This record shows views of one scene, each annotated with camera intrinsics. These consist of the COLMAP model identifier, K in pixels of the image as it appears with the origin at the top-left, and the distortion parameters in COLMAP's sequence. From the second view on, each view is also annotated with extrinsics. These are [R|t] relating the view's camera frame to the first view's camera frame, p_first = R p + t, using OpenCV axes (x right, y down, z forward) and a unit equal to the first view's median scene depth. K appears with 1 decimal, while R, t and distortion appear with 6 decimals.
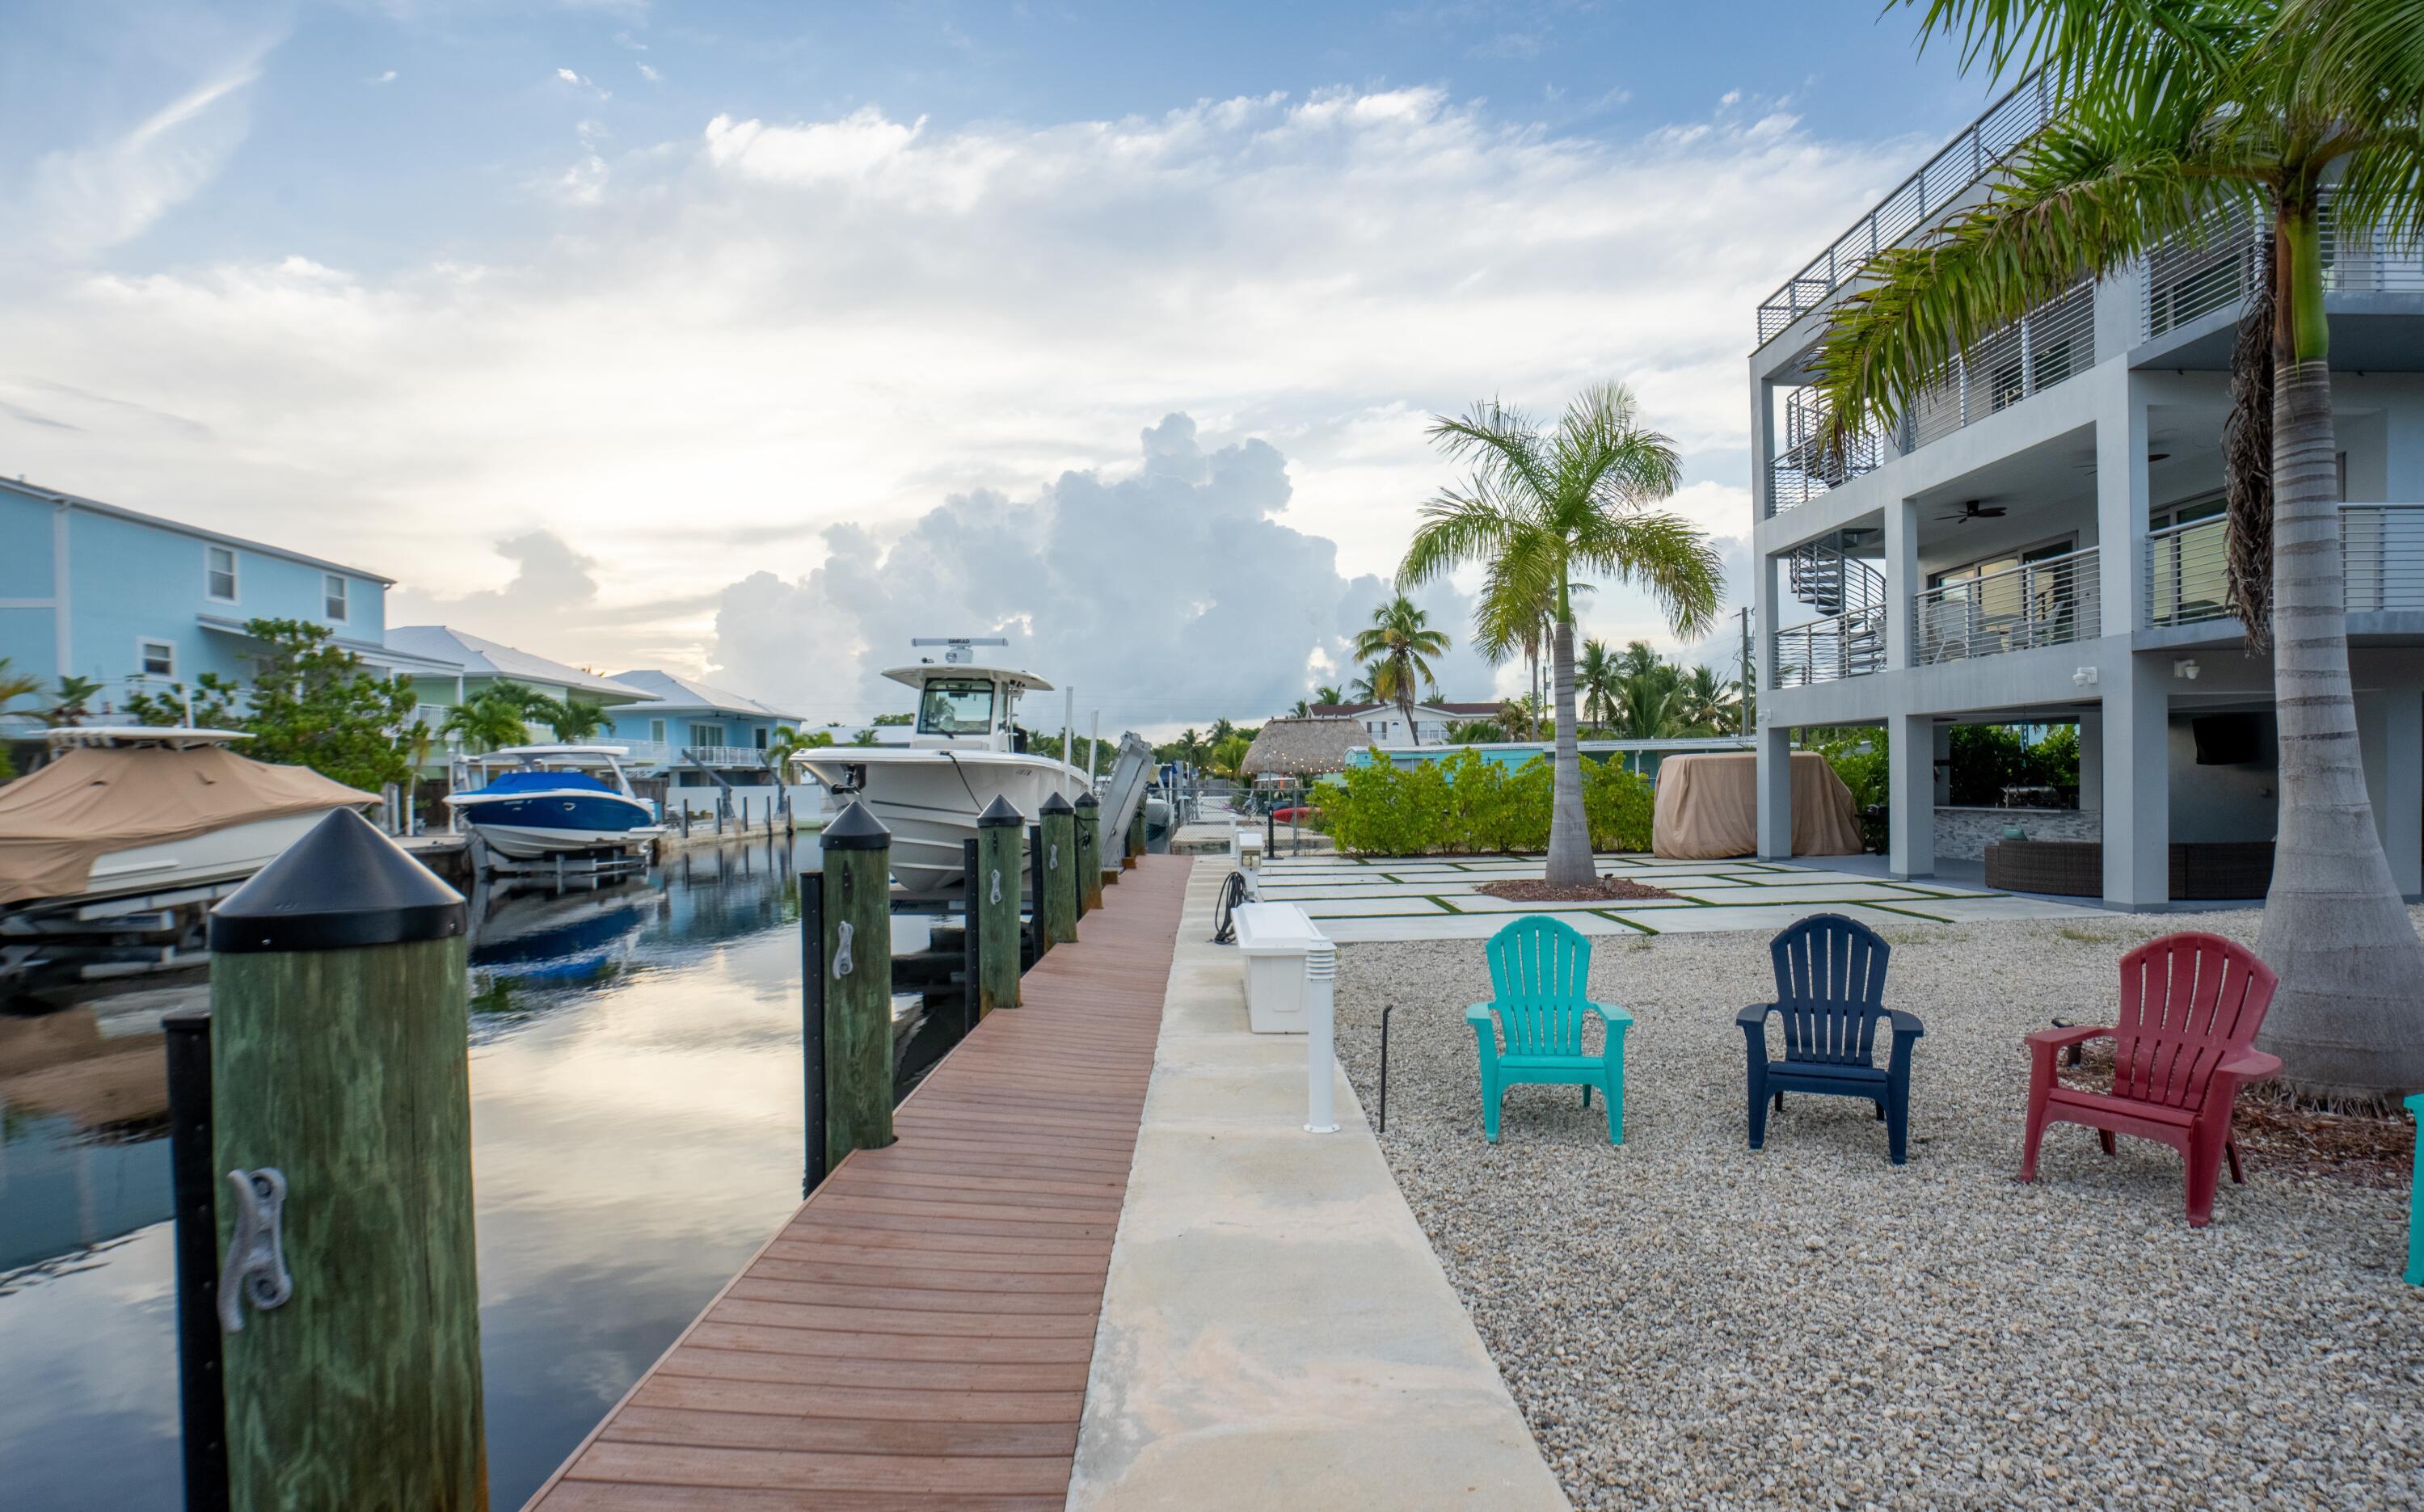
lens RADIAL K [[1211.2, 0, 1217.4], [0, 1211.2, 811.5], [0, 0, 1]] dist [-0.042147, 0.025216]
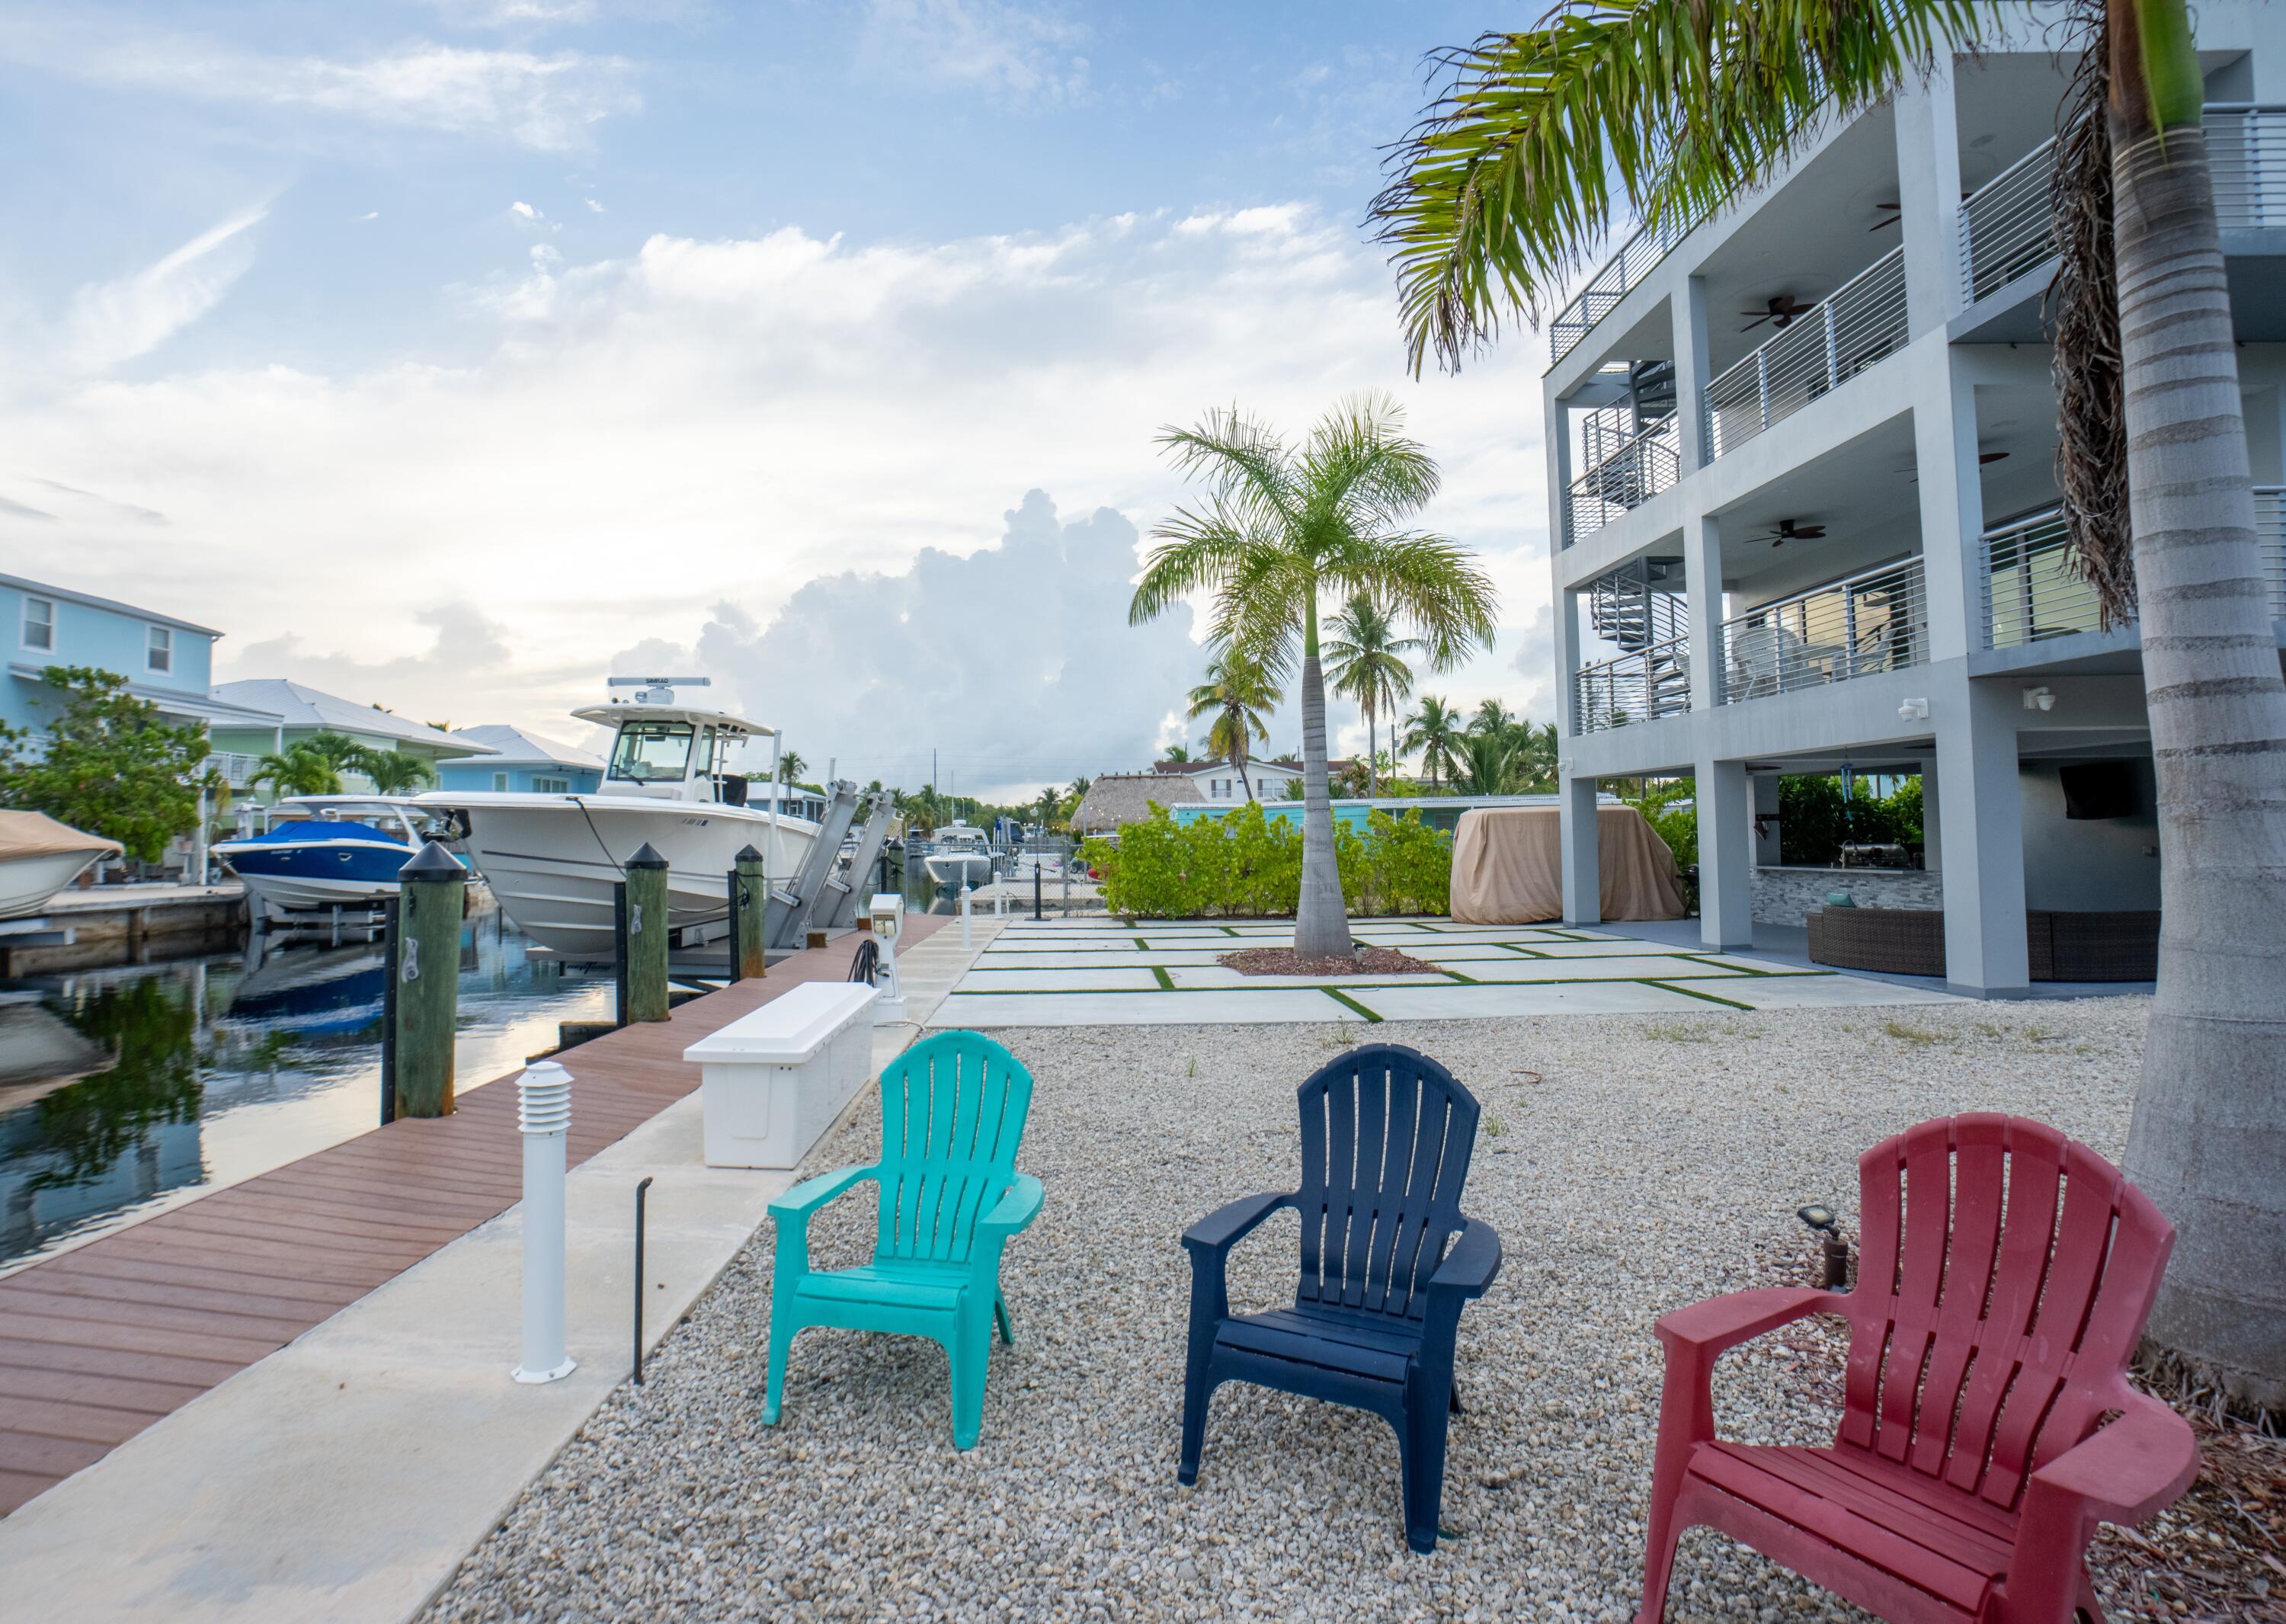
lens RADIAL K [[1066.2, 0, 1138.3], [0, 1066.2, 789.1], [0, 0, 1]] dist [-0.064255, 0.038940]
pose [[0.998446, 0.002583, -0.055676, 0.167367], [-0.006798, 0.997111, -0.075653, 0.000394], [0.055320, 0.075913, 0.995579, 0.184372]]
